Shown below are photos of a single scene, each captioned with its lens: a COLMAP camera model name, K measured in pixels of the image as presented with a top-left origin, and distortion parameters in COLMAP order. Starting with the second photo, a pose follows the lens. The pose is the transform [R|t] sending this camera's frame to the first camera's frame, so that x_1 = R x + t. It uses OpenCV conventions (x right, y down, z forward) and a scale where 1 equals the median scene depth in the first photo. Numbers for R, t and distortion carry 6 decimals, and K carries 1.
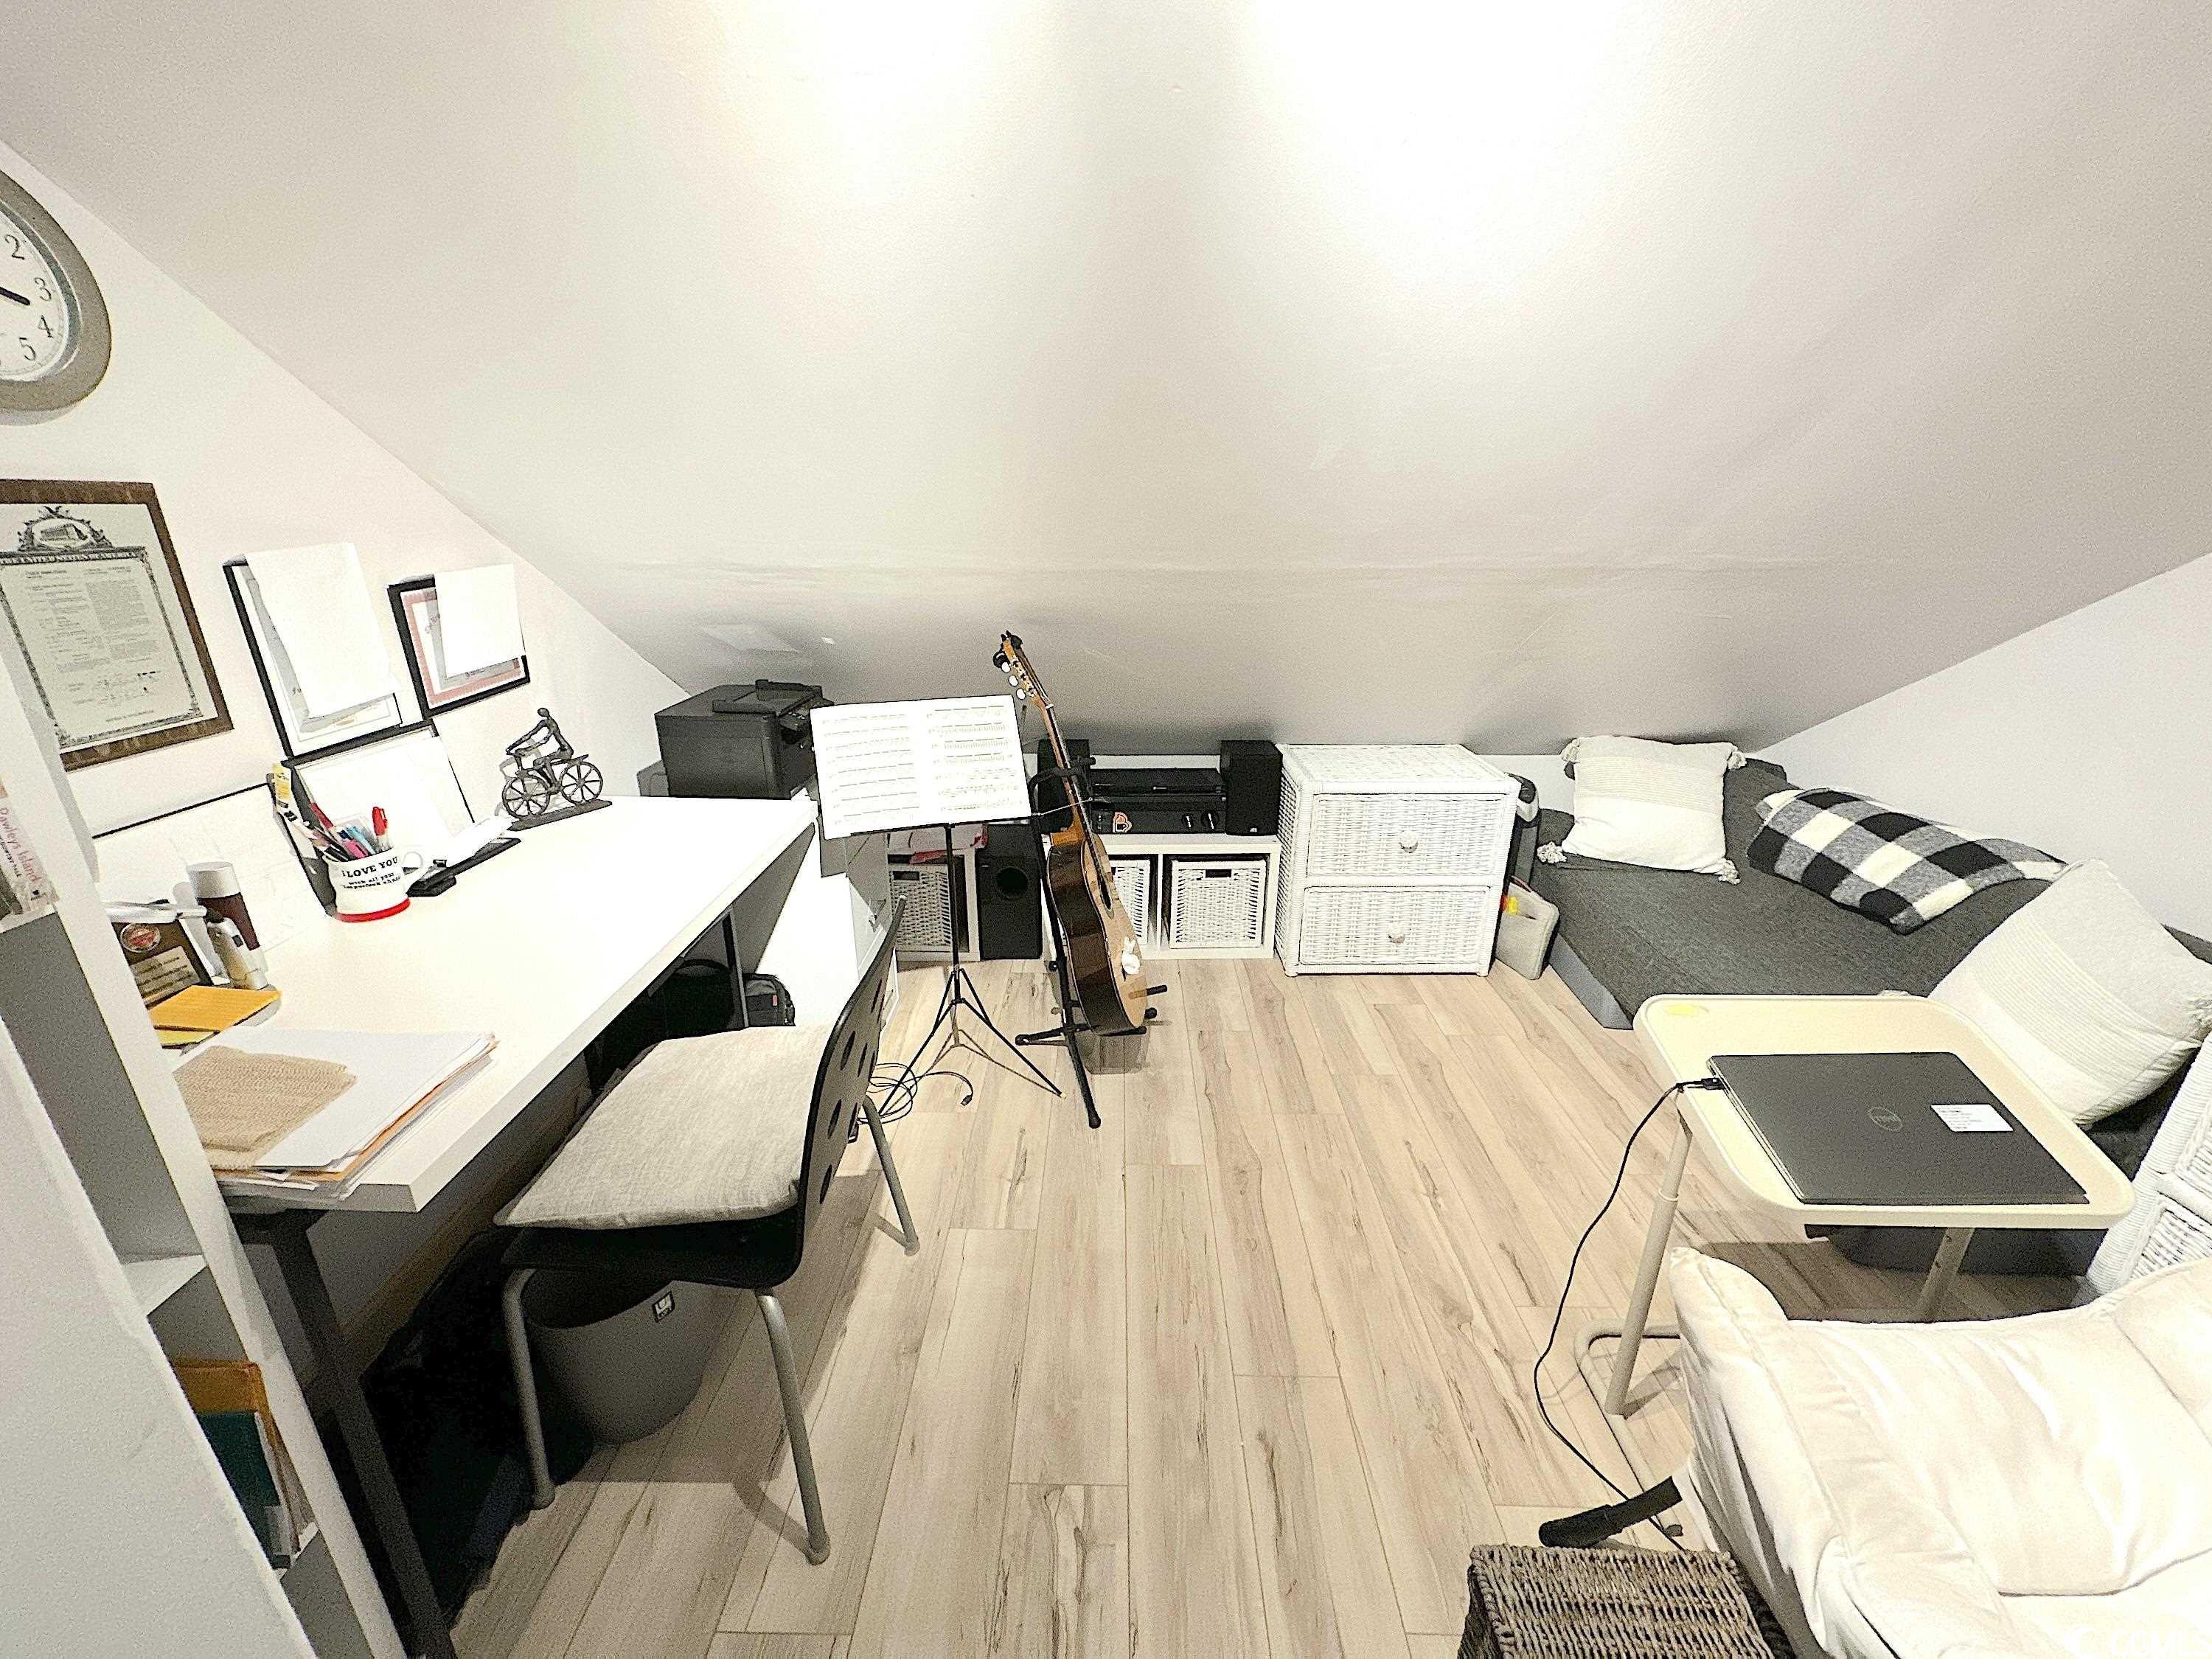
lens RADIAL K [[880.9, 0, 1110.7], [0, 880.9, 832.4], [0, 0, 1]] dist [-0.003585, 0.000027]
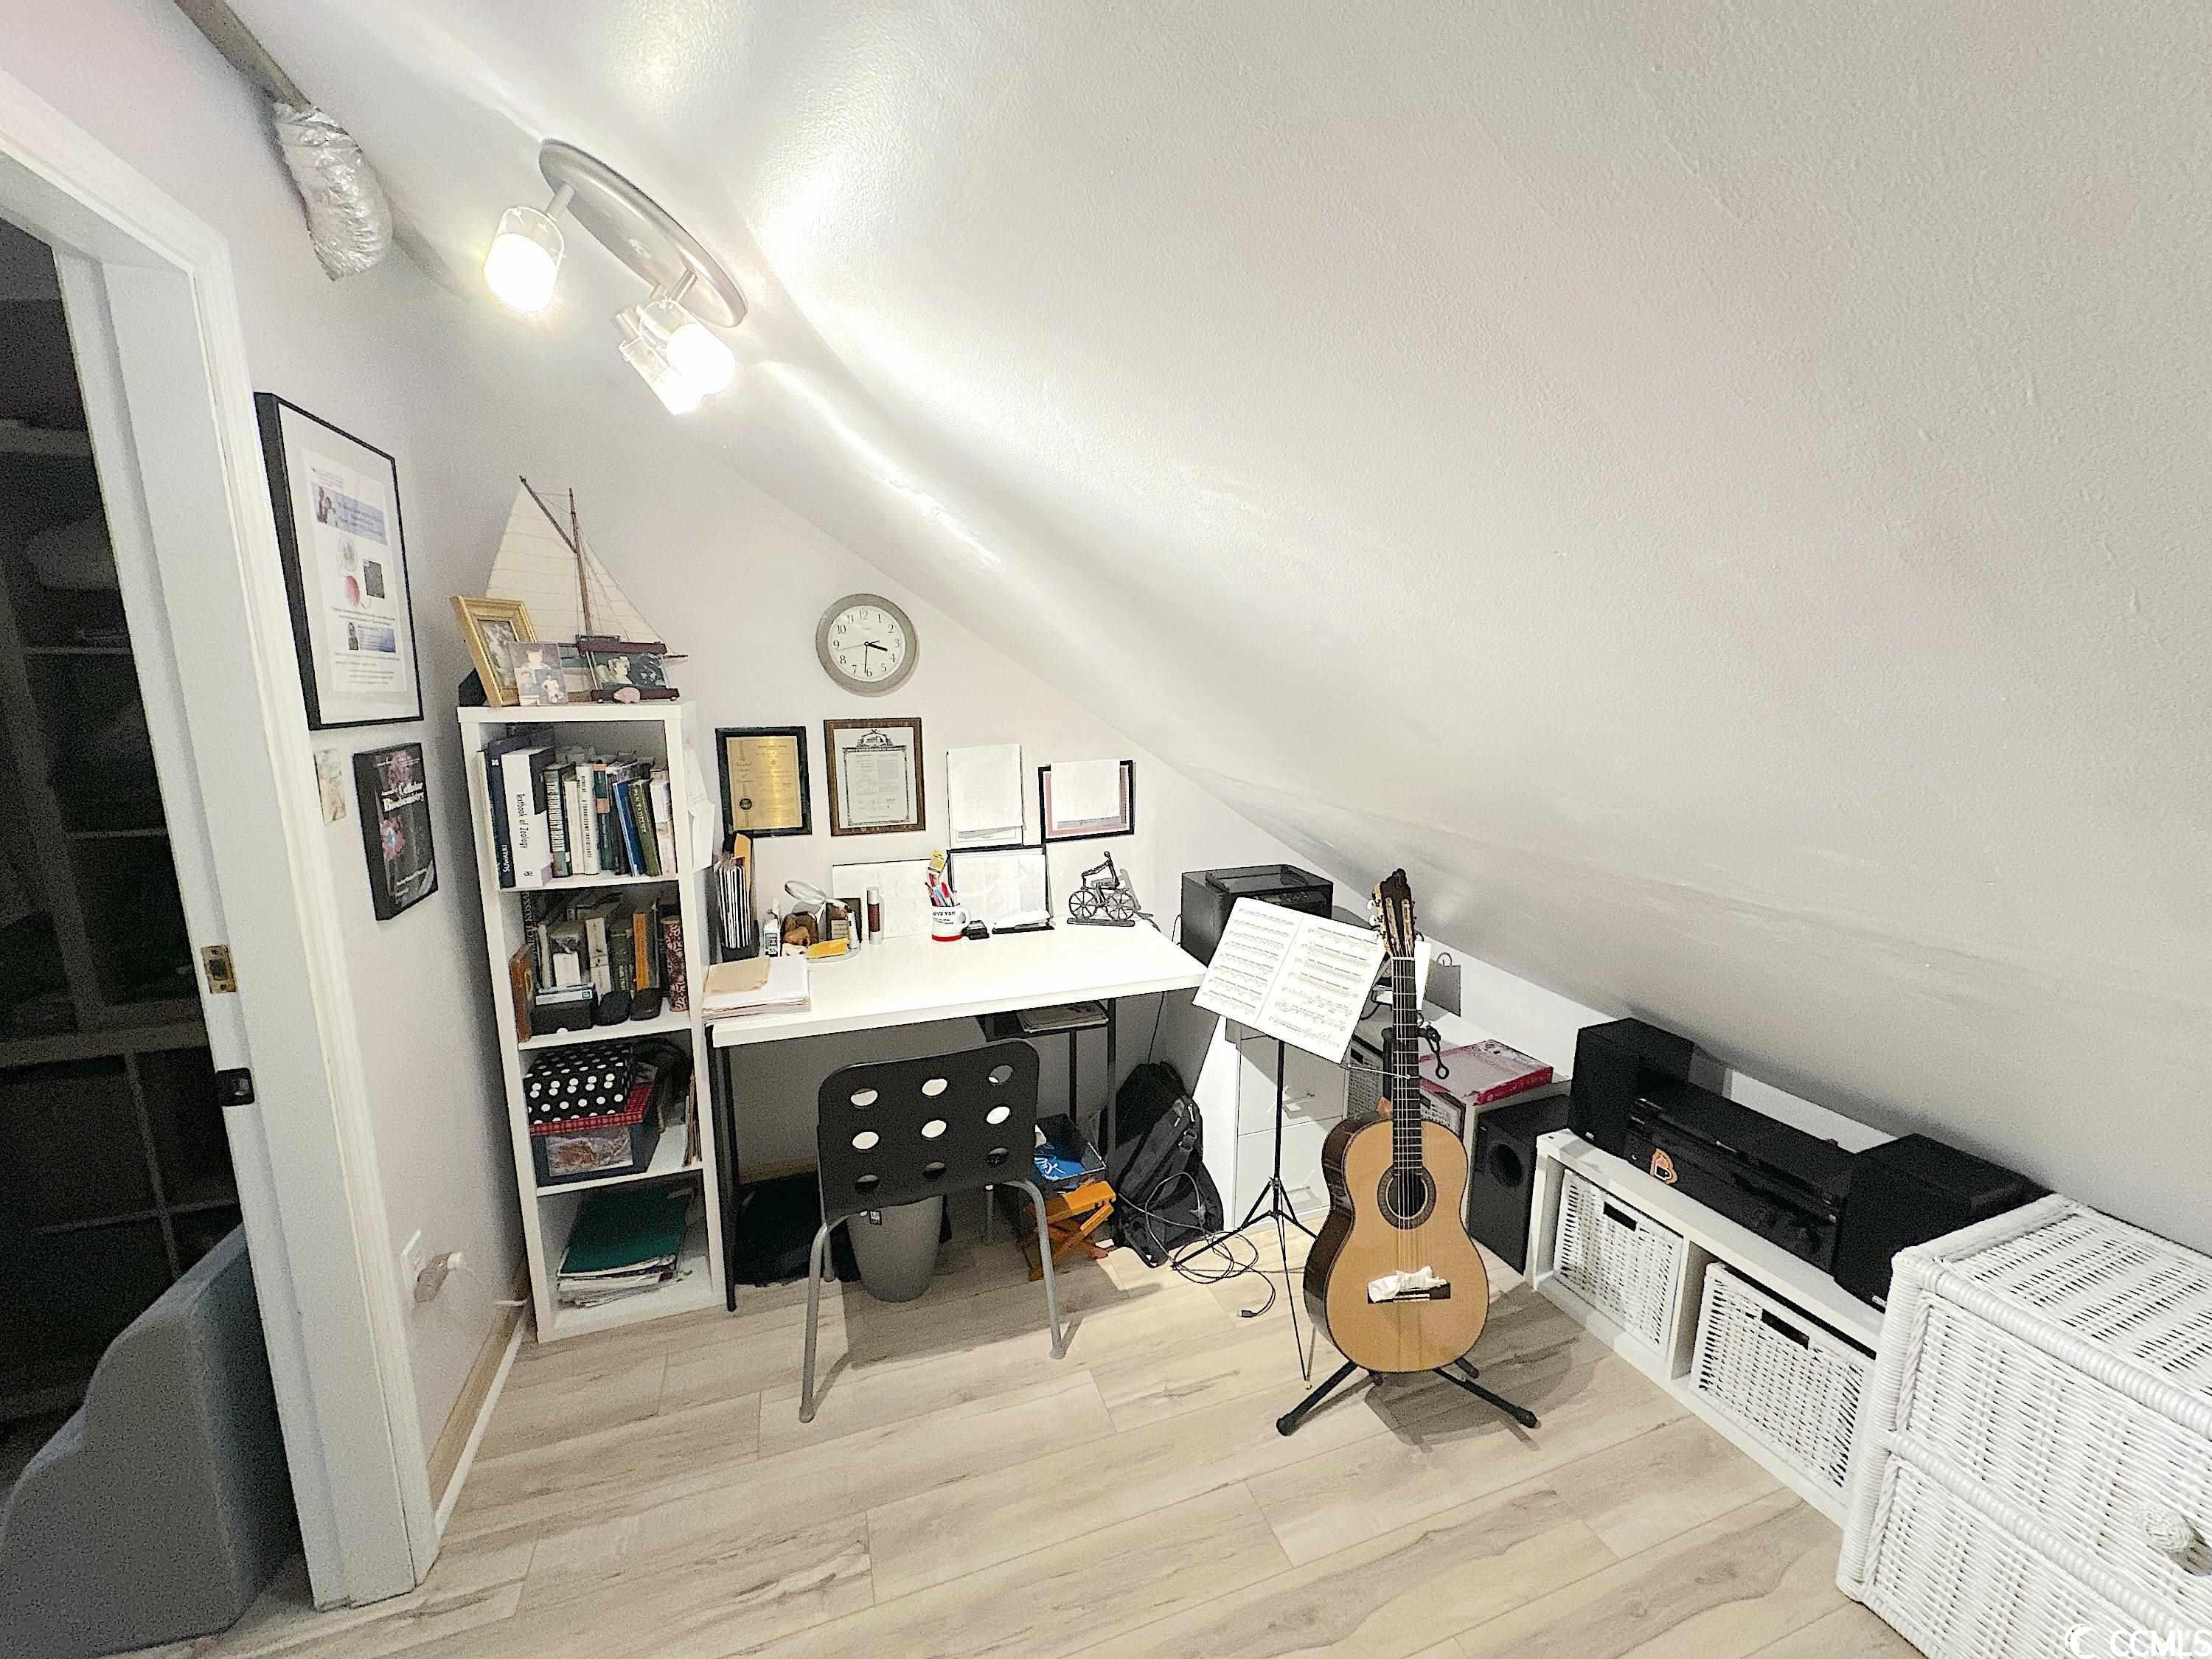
lens RADIAL K [[880.9, 0, 1112.6], [0, 880.9, 827.5], [0, 0, 1]] dist [-0.003585, 0.000027]
pose [[0.345713, 0.164804, -0.923754, 0.741802], [-0.321180, 0.945774, 0.048531, -0.256288], [0.881661, 0.279913, 0.379898, 0.424463]]
